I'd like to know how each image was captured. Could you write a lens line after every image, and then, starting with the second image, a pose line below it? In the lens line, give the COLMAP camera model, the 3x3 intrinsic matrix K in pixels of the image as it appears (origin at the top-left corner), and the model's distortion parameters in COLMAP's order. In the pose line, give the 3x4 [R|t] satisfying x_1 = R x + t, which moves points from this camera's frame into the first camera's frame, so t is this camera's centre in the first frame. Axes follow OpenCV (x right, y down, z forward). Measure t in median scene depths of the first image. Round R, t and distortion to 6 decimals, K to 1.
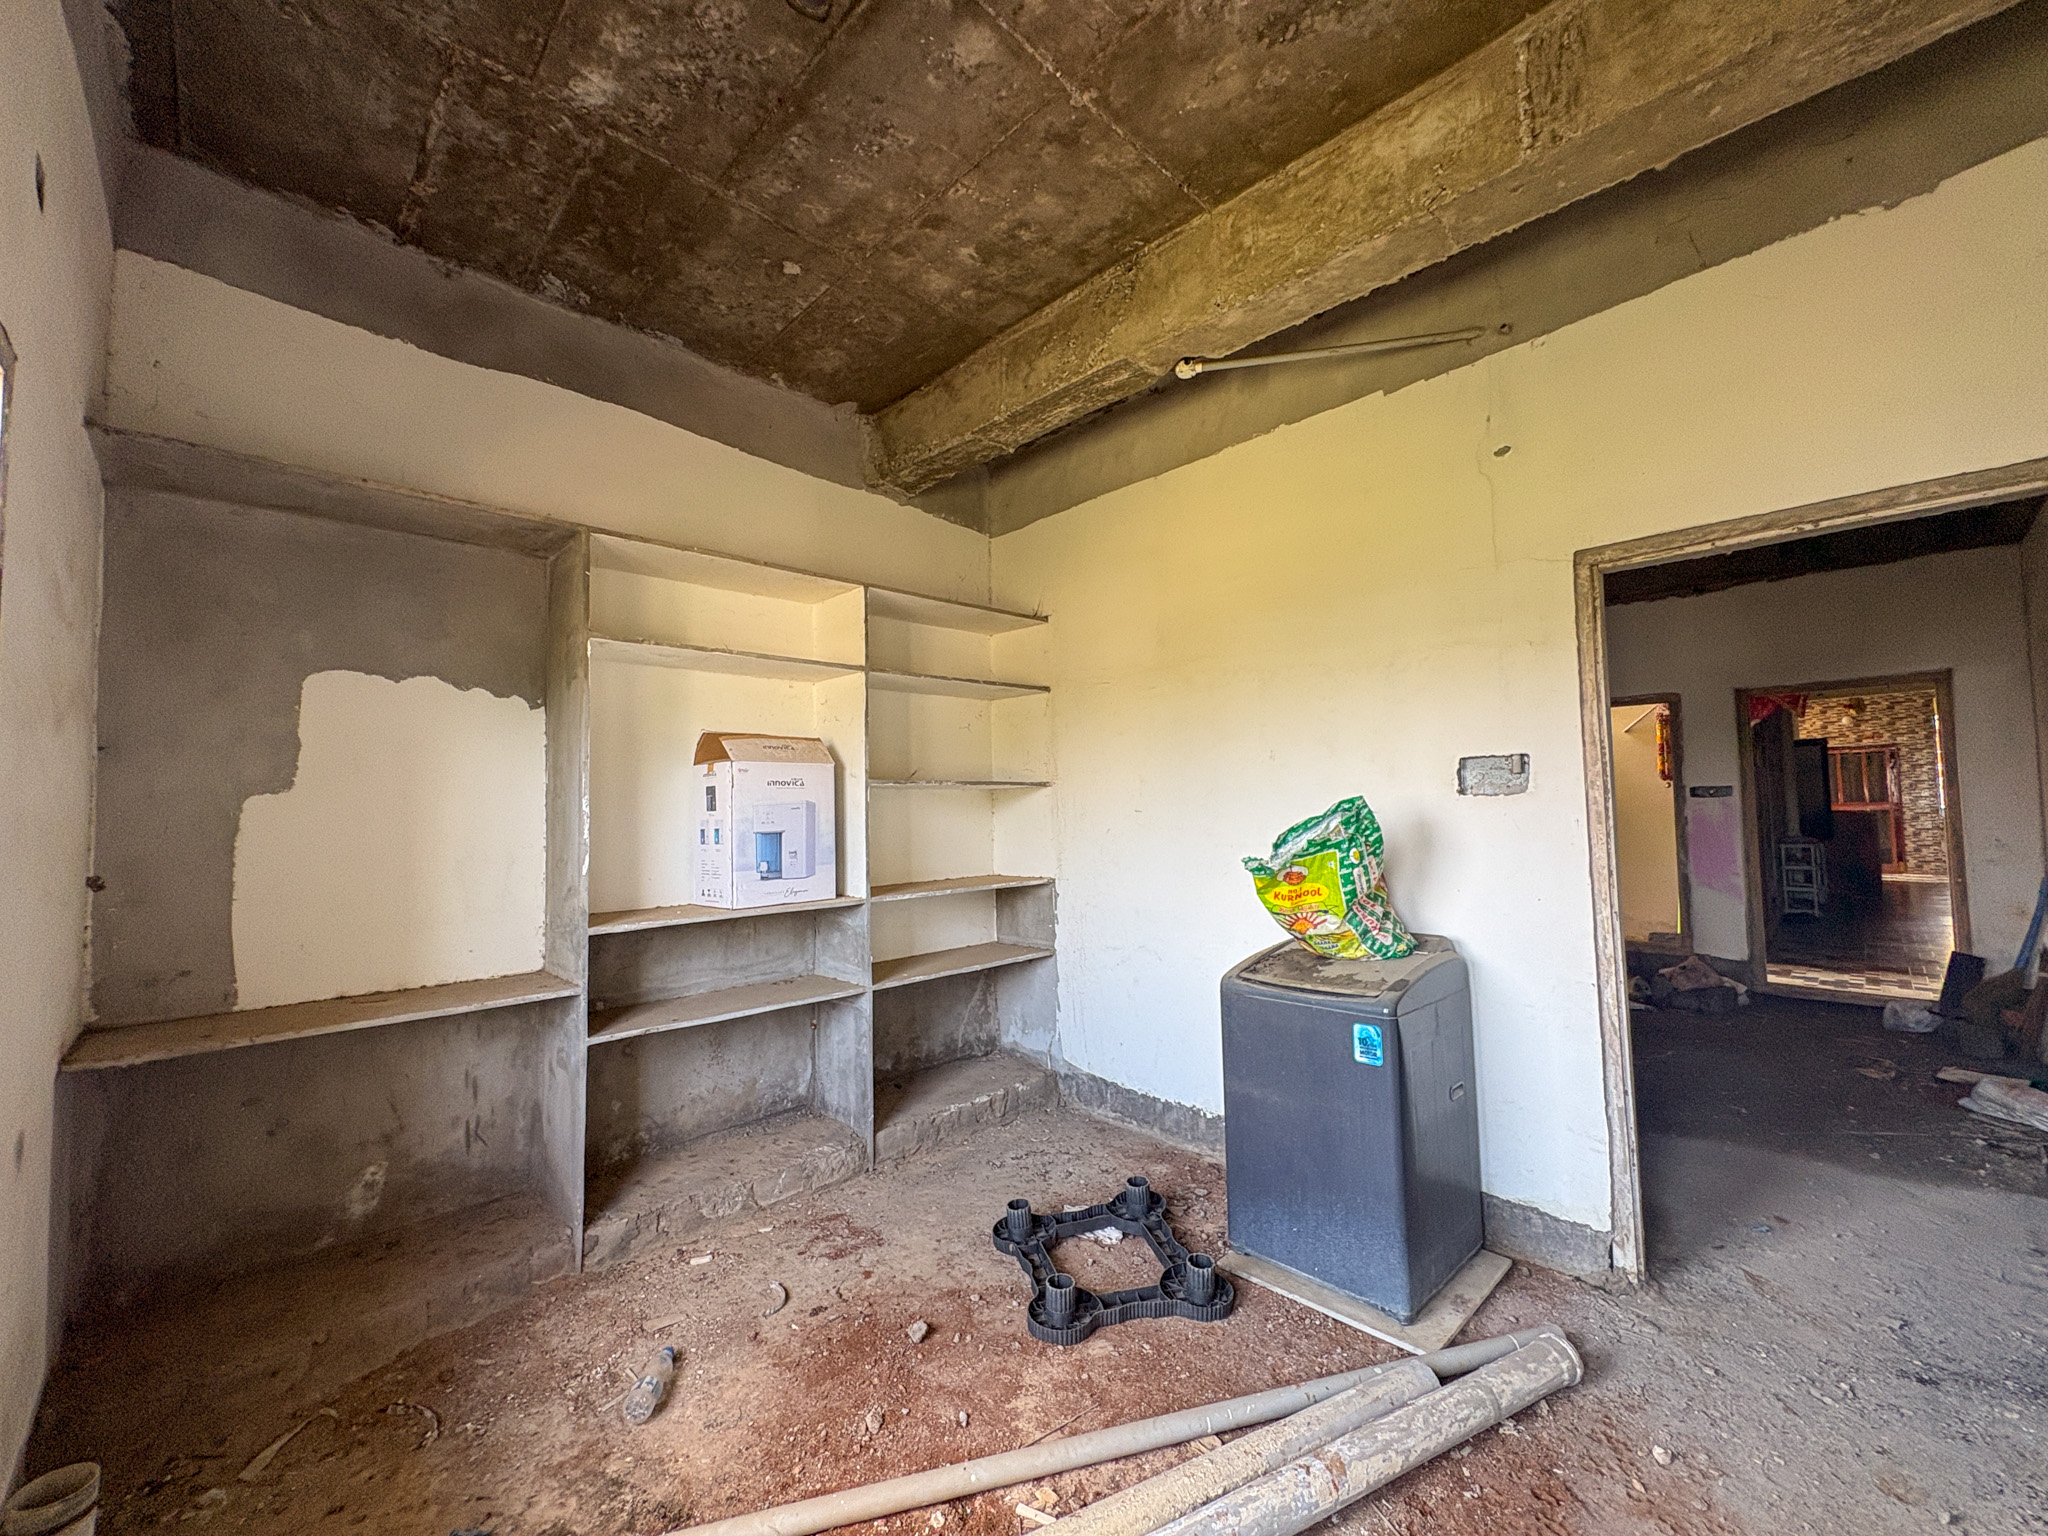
lens RADIAL K [[813.2, 0, 1022.7], [0, 813.2, 767.5], [0, 0, 1]] dist [-0.000413, 0.000128]
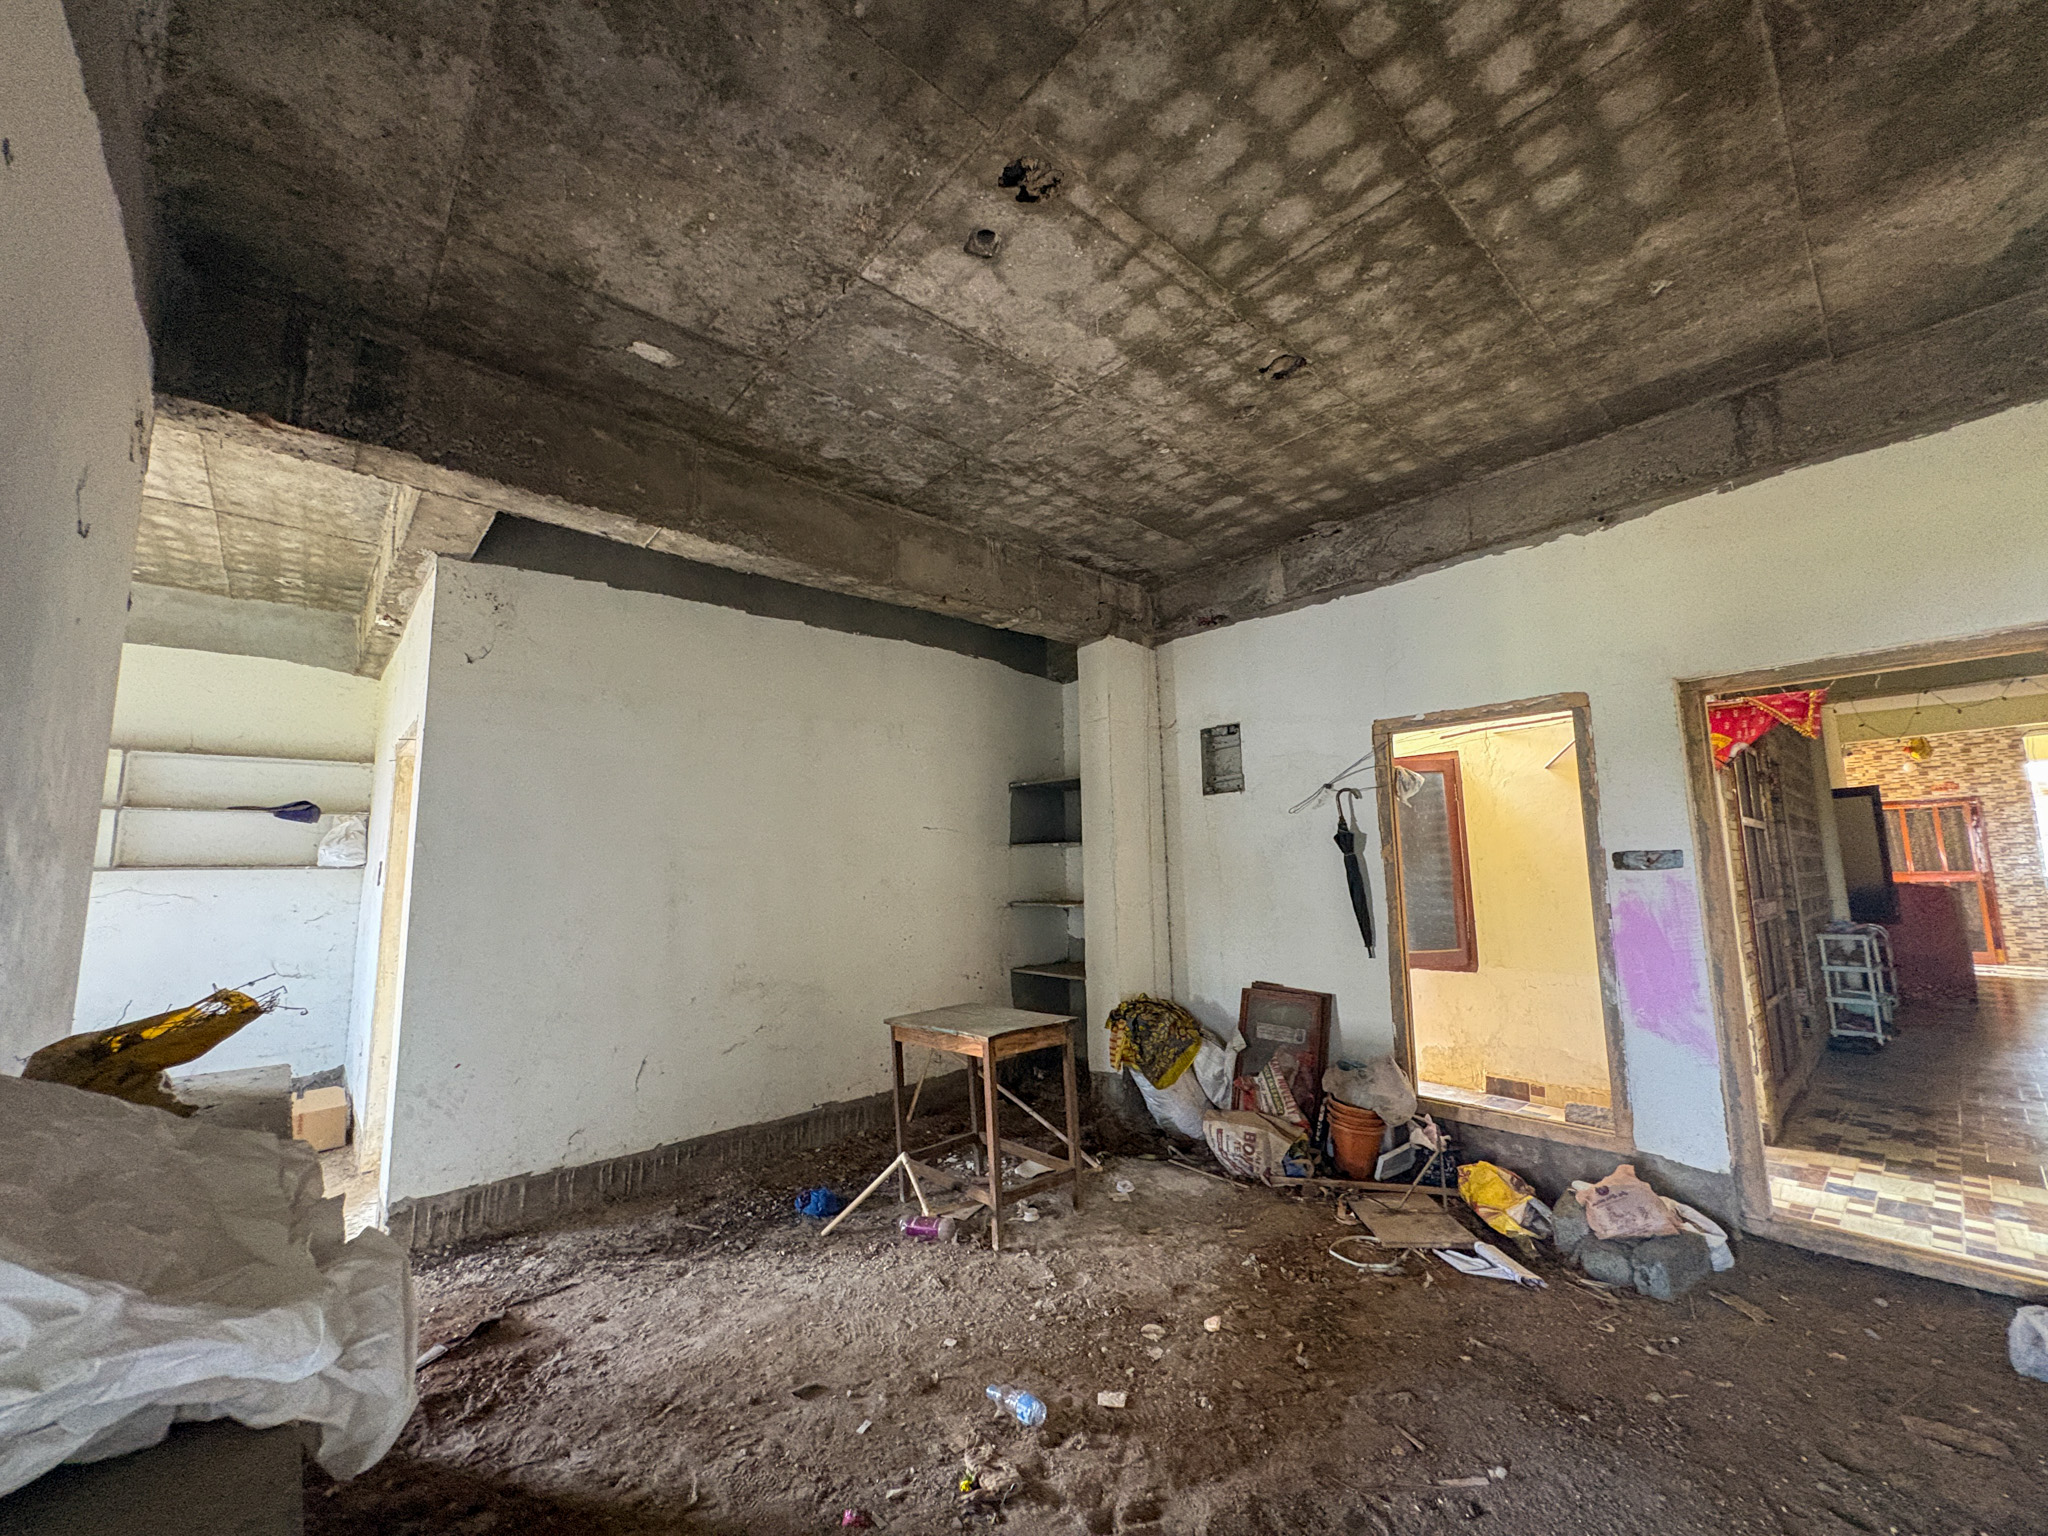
lens RADIAL K [[813.2, 0, 1026.7], [0, 813.2, 773.0], [0, 0, 1]] dist [-0.000413, 0.000128]
pose [[0.999118, -0.008082, -0.041195, 0.983041], [0.004860, 0.996963, -0.077722, 0.025673], [0.041698, 0.077454, 0.996124, 0.922462]]
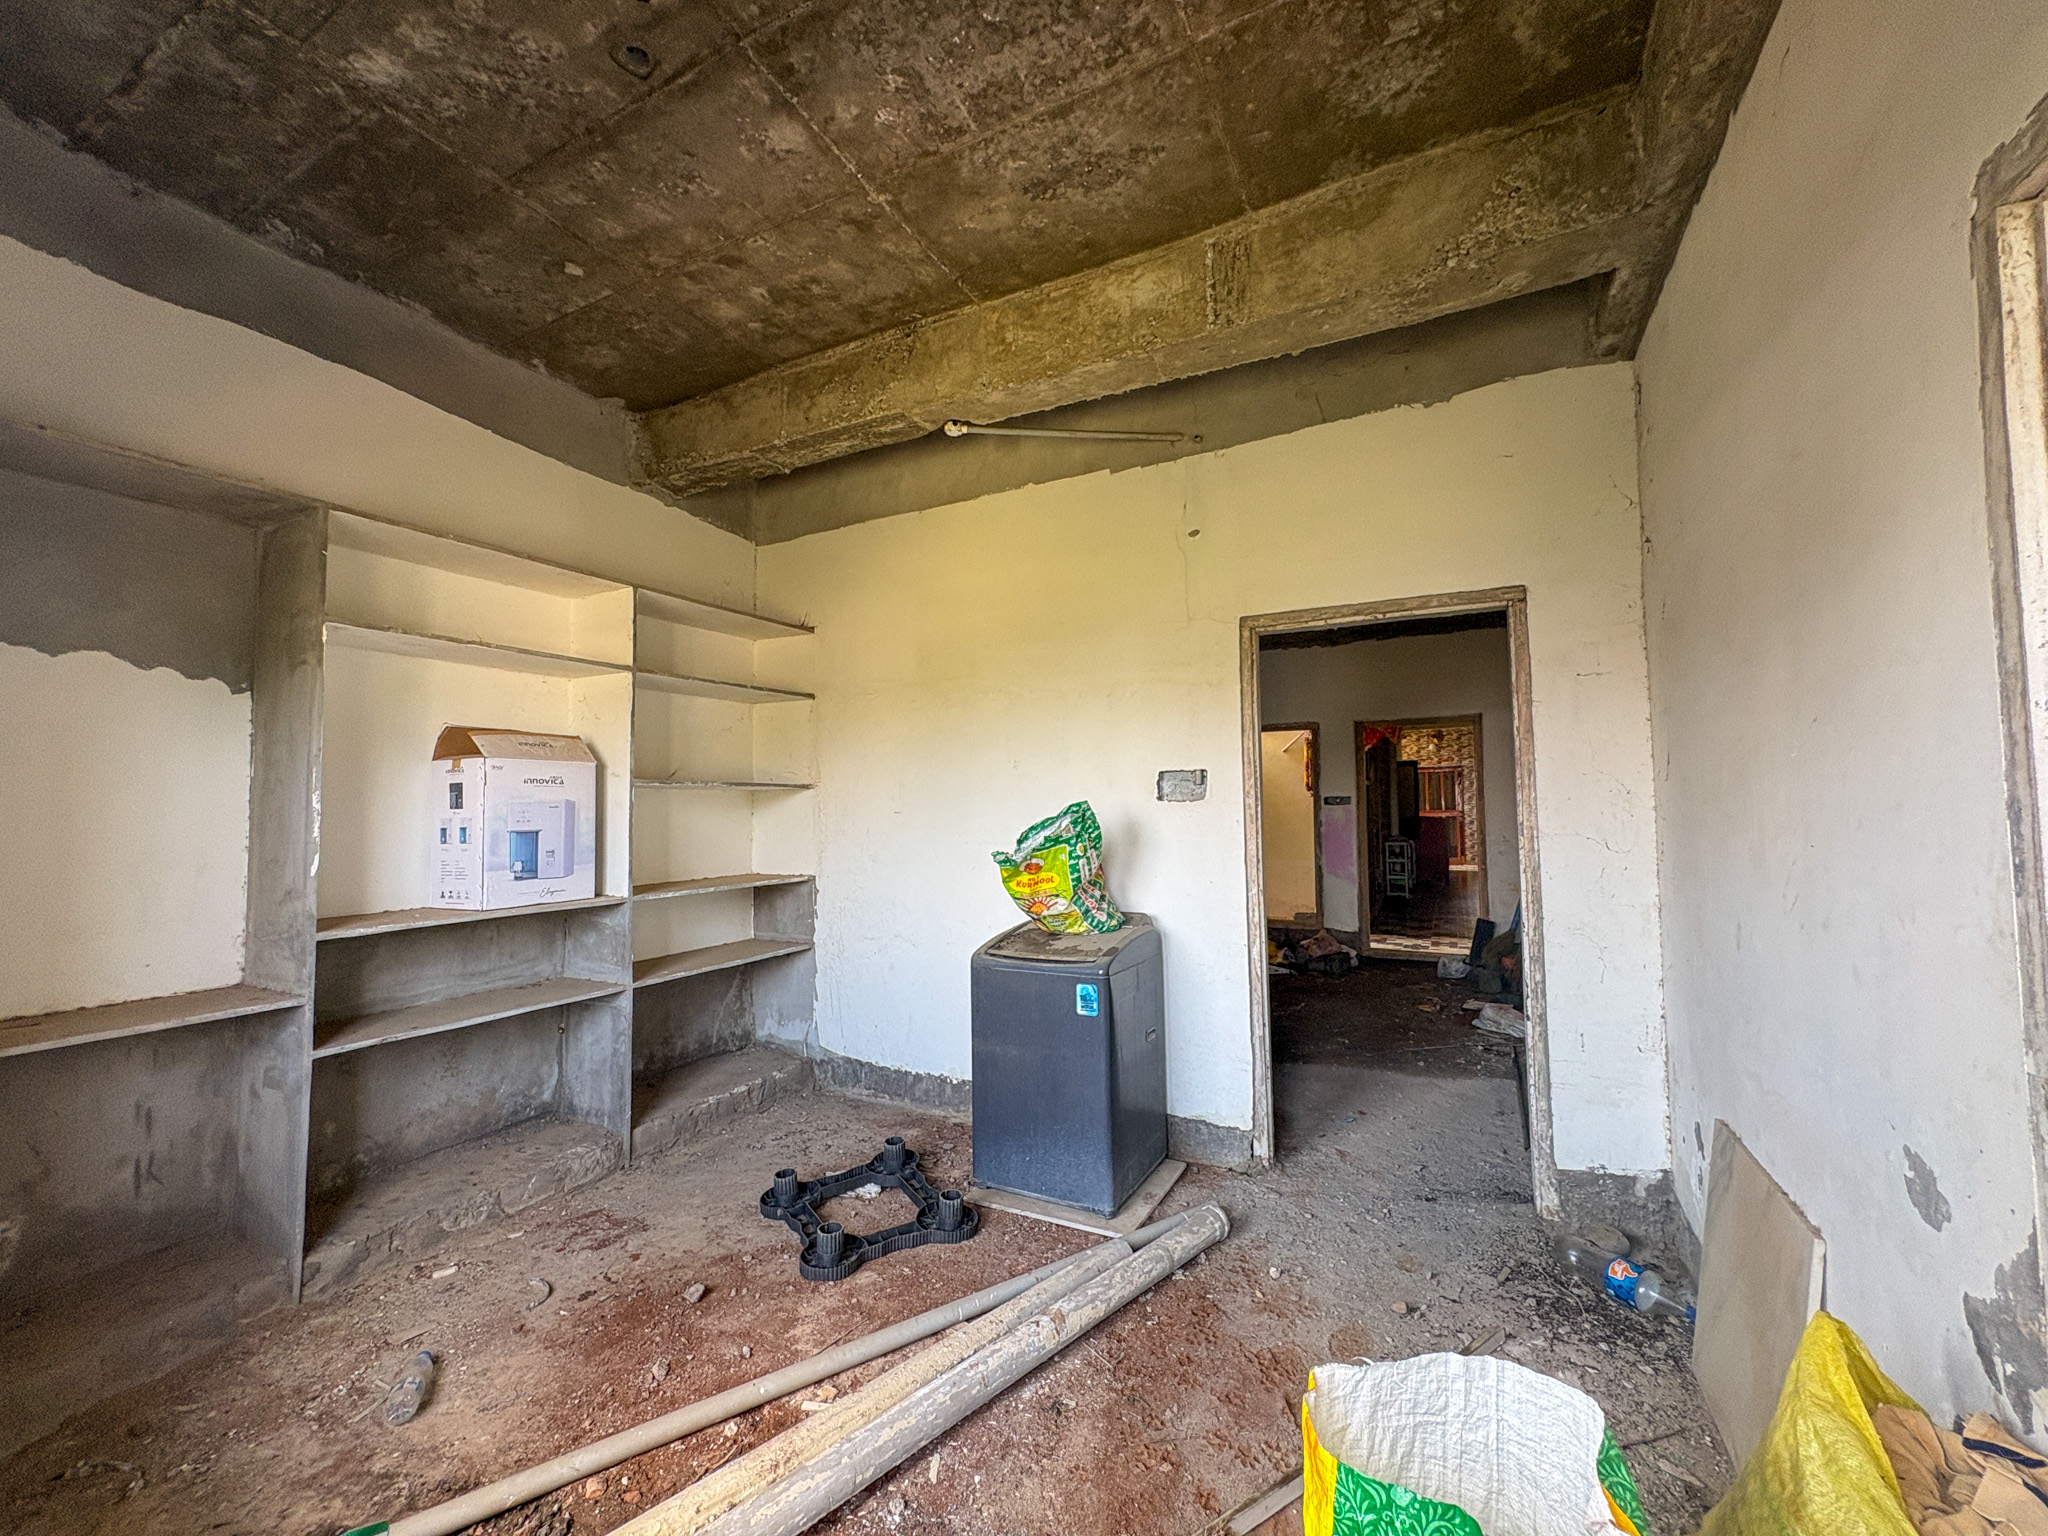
lens RADIAL K [[813.2, 0, 1019.4], [0, 813.2, 767.9], [0, 0, 1]] dist [-0.000413, 0.000128]
pose [[0.950193, 0.023927, 0.310742, -0.061761], [-0.022948, 0.999713, -0.006808, -0.004007], [-0.310816, -0.000662, 0.950470, -0.134974]]
